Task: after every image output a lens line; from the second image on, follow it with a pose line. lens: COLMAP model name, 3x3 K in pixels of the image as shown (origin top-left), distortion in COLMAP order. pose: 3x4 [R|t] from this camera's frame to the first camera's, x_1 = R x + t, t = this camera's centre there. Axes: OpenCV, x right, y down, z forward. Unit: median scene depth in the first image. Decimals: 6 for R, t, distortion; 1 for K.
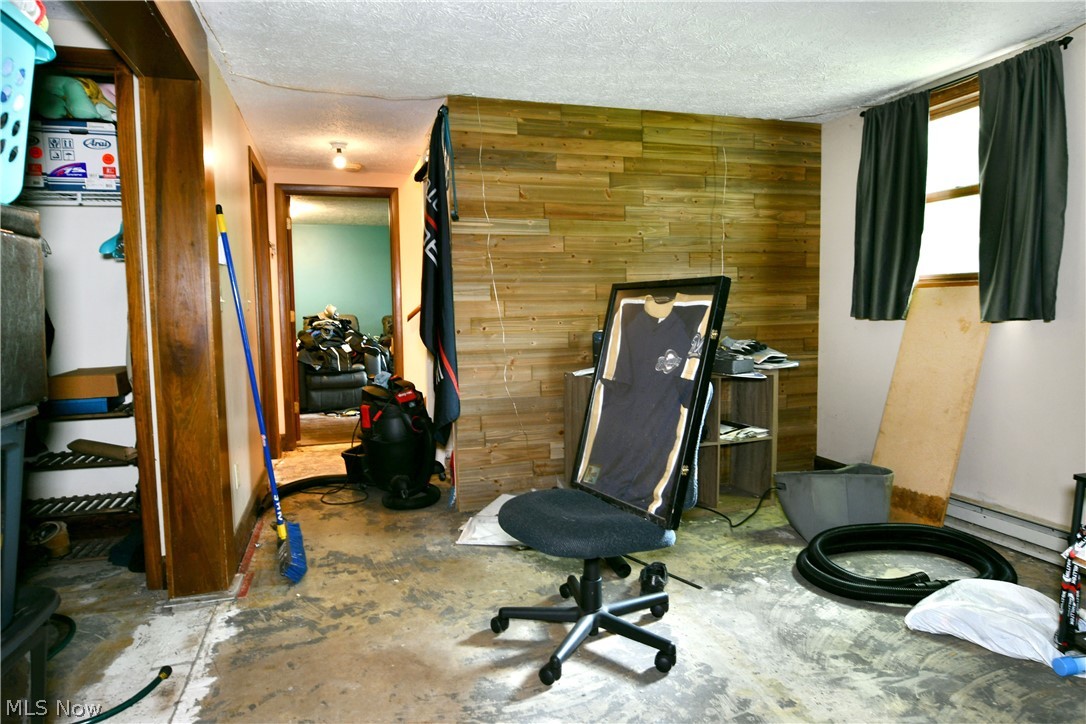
lens RADIAL K [[664.8, 0, 542.1], [0, 664.8, 359.5], [0, 0, 1]] dist [-0.006141, -0.006410]
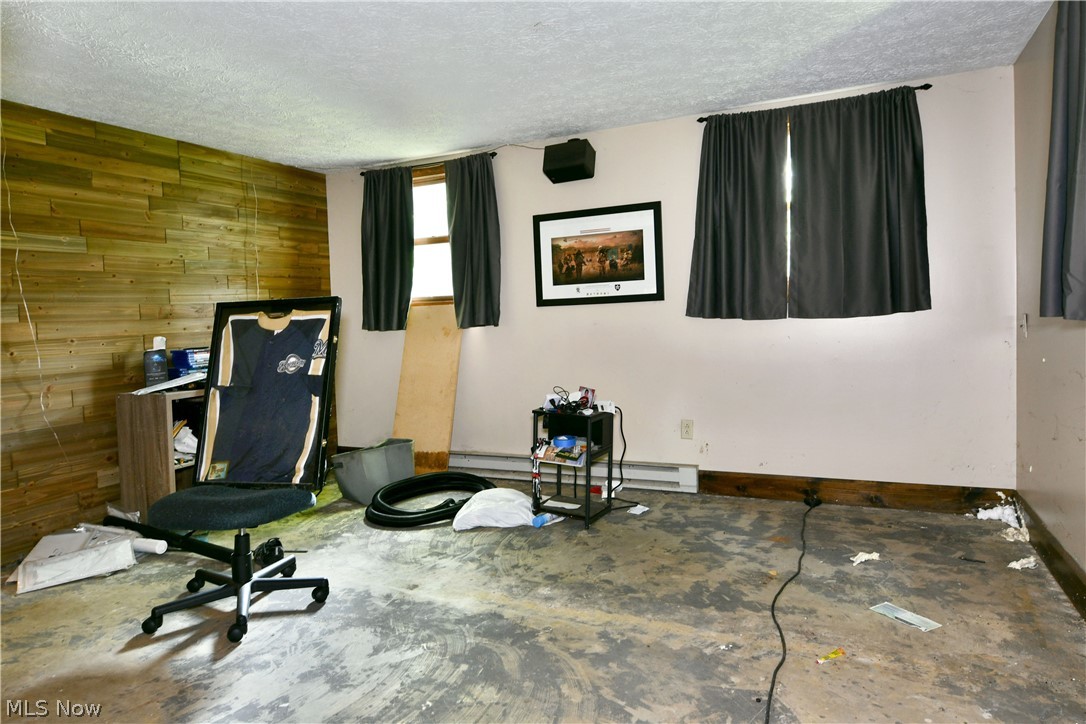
lens RADIAL K [[674.0, 0, 546.1], [0, 674.0, 358.0], [0, 0, 1]] dist [0.001834, -0.000985]
pose [[0.673109, -0.059781, 0.737123, -0.281950], [0.087465, 0.996167, 0.000920, 0.021954], [-0.734353, 0.063853, 0.675758, -0.143985]]
